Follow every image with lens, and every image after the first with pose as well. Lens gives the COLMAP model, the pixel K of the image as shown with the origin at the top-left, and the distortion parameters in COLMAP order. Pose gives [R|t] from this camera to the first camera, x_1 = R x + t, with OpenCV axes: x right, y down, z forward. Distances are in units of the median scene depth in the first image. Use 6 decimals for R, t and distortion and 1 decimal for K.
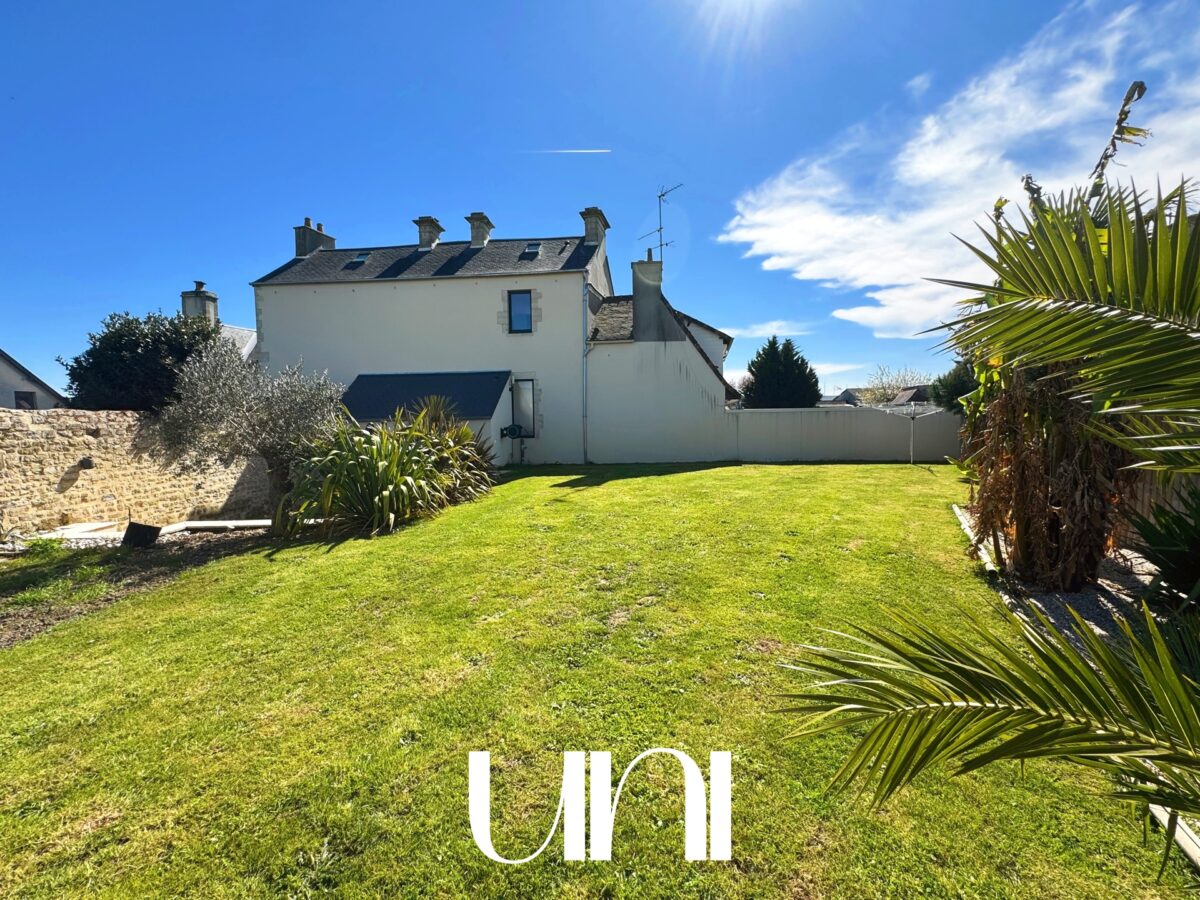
lens RADIAL K [[480.1, 0, 596.9], [0, 480.1, 446.9], [0, 0, 1]] dist [-0.006496, 0.000176]
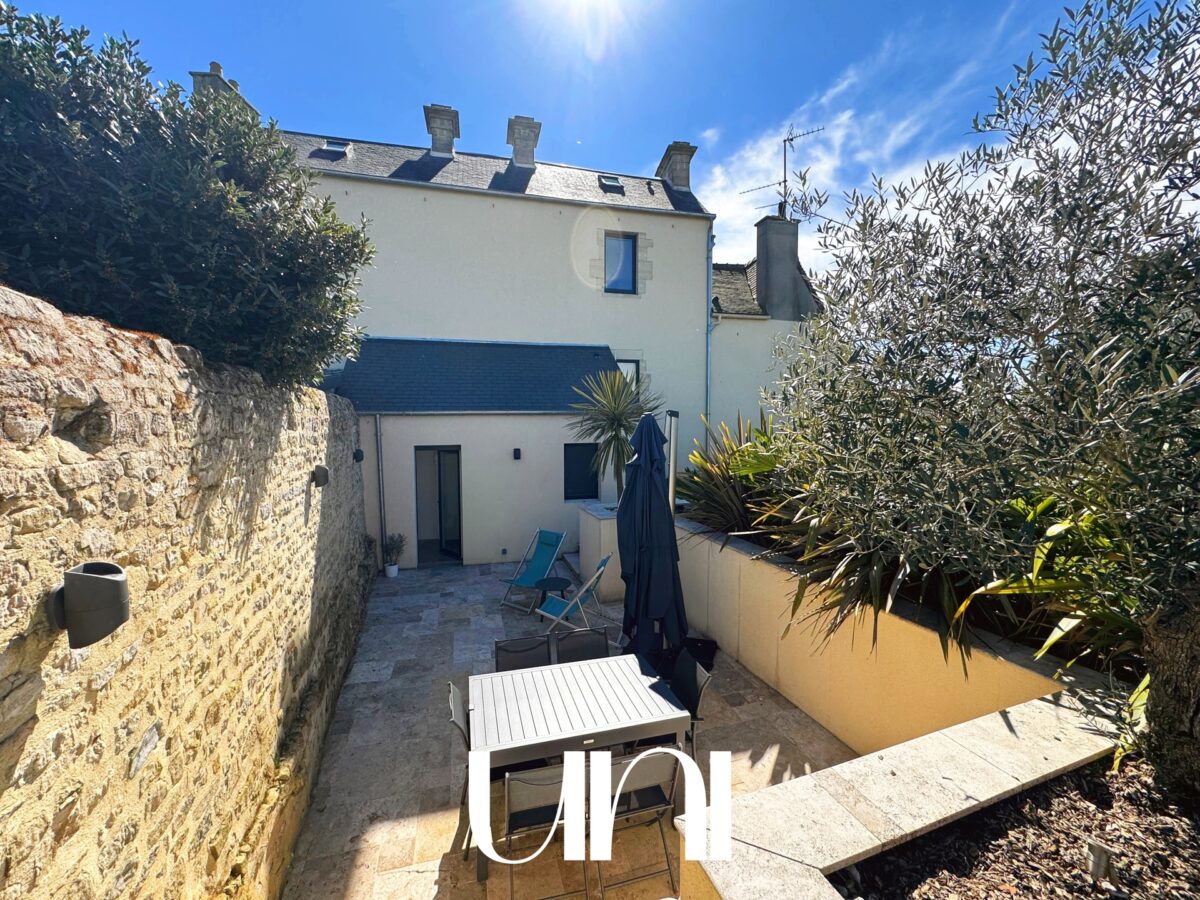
lens RADIAL K [[480.1, 0, 540.8], [0, 480.1, 439.8], [0, 0, 1]] dist [-0.006496, 0.000176]
pose [[0.942163, 0.001553, 0.335152, -0.452416], [0.008891, 0.999522, -0.029625, -0.007820], [-0.335038, 0.030892, 0.941698, 0.365374]]
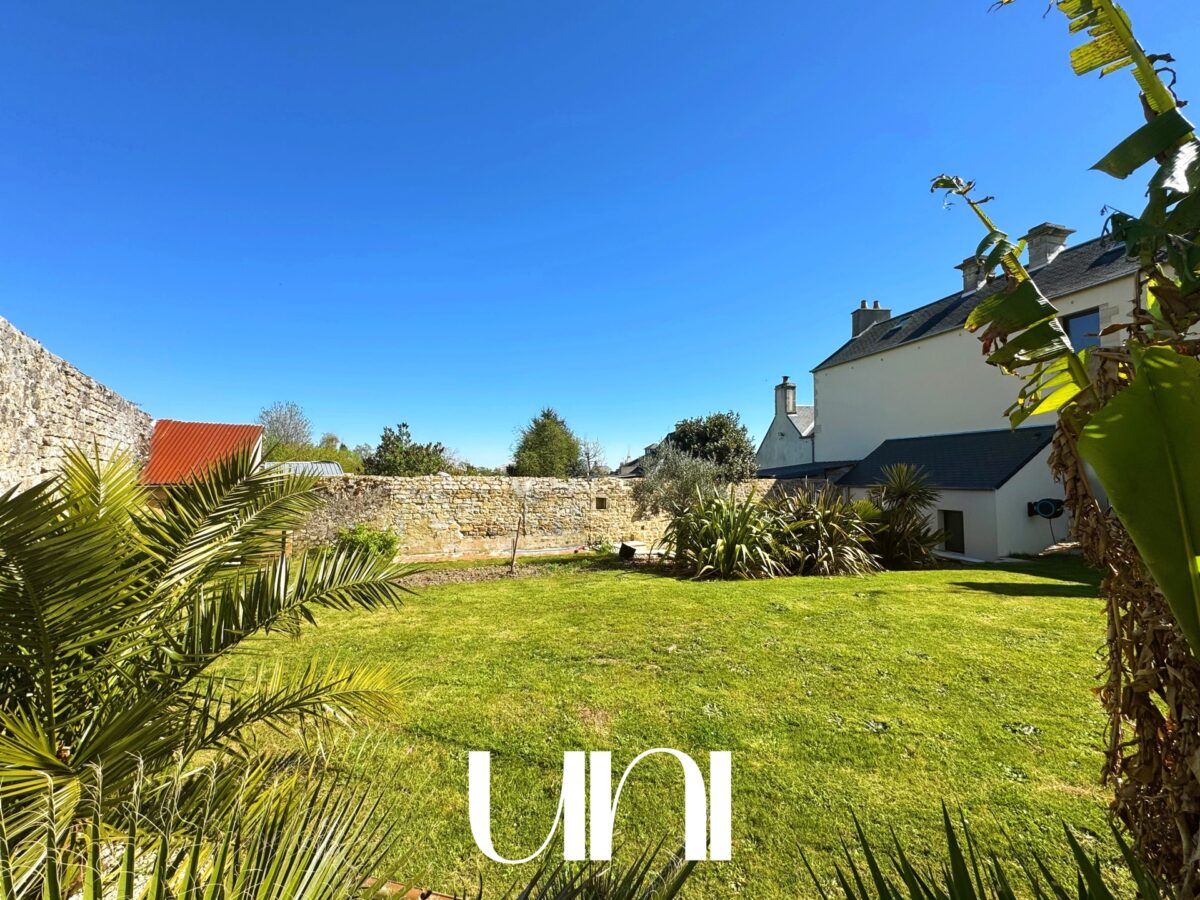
lens RADIAL K [[480.1, 0, 601.4], [0, 480.1, 450.9], [0, 0, 1]] dist [-0.006496, 0.000176]
pose [[0.335641, -0.033165, -0.941406, 0.242578], [-0.067381, 0.995975, -0.059111, -0.025787], [0.939577, 0.083273, 0.332055, 0.094454]]
